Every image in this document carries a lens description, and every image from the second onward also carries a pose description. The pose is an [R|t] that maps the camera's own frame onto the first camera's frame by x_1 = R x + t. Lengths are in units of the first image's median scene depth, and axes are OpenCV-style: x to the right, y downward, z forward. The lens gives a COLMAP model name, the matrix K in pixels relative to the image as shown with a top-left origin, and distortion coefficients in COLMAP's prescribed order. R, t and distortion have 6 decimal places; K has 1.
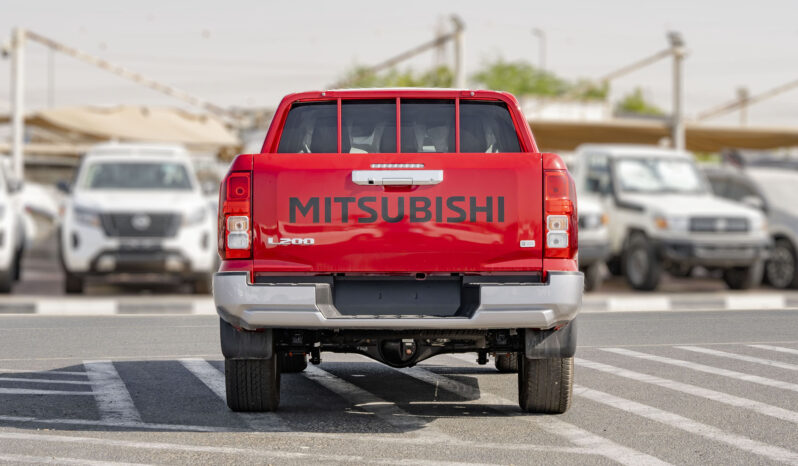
lens RADIAL K [[1673.2, 0, 399.0], [0, 1673.2, 233.0], [0, 0, 1]] dist [-0.815522, -0.150158]
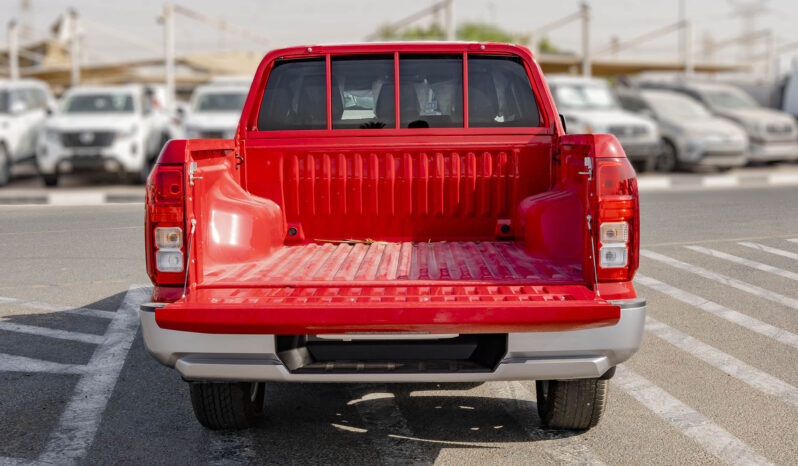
lens RADIAL K [[920.8, 0, 399.0], [0, 920.8, 233.0], [0, 0, 1]] dist [-0.378261, 0.009300]
pose [[0.999834, -0.006579, -0.017000, 0.008030], [0.008644, 0.992197, 0.124377, -0.046712], [0.016050, -0.124504, 0.992089, 0.520612]]
